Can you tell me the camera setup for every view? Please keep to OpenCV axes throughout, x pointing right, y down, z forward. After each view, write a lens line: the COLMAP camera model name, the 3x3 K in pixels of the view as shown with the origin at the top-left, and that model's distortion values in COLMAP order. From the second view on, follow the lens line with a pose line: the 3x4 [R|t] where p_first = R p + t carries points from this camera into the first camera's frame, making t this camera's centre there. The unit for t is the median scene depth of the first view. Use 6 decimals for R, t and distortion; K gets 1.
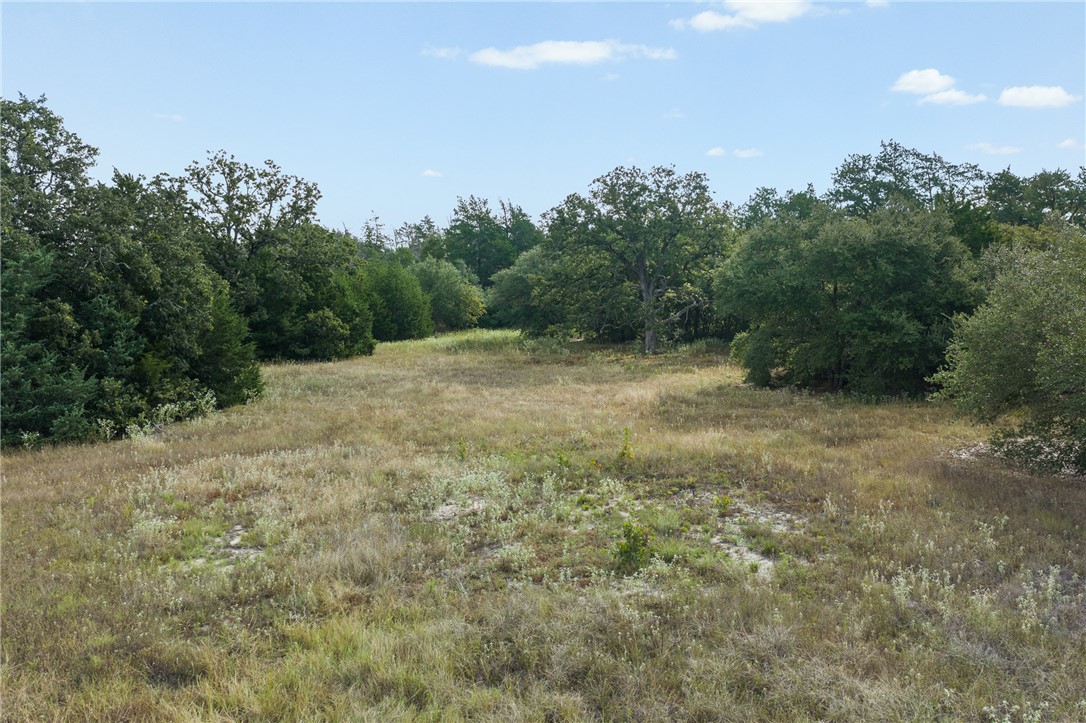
lens RADIAL K [[900.4, 0, 542.5], [0, 900.4, 362.4], [0, 0, 1]] dist [-0.011912, -0.013806]
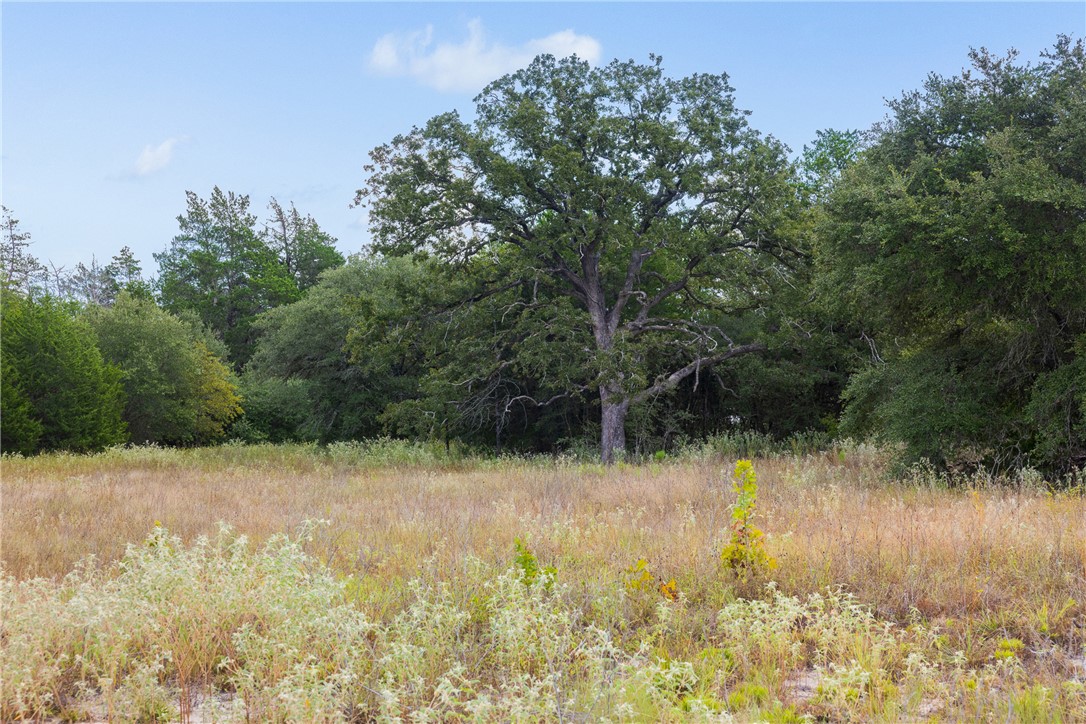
lens RADIAL K [[1602.3, 0, 543.6], [0, 1602.3, 361.1], [0, 0, 1]] dist [0.036466, 0.000000]
pose [[0.992309, 0.007253, 0.123570, -0.011881], [0.009181, 0.991220, -0.131901, 0.036827], [-0.123442, 0.132021, 0.983531, 0.170651]]
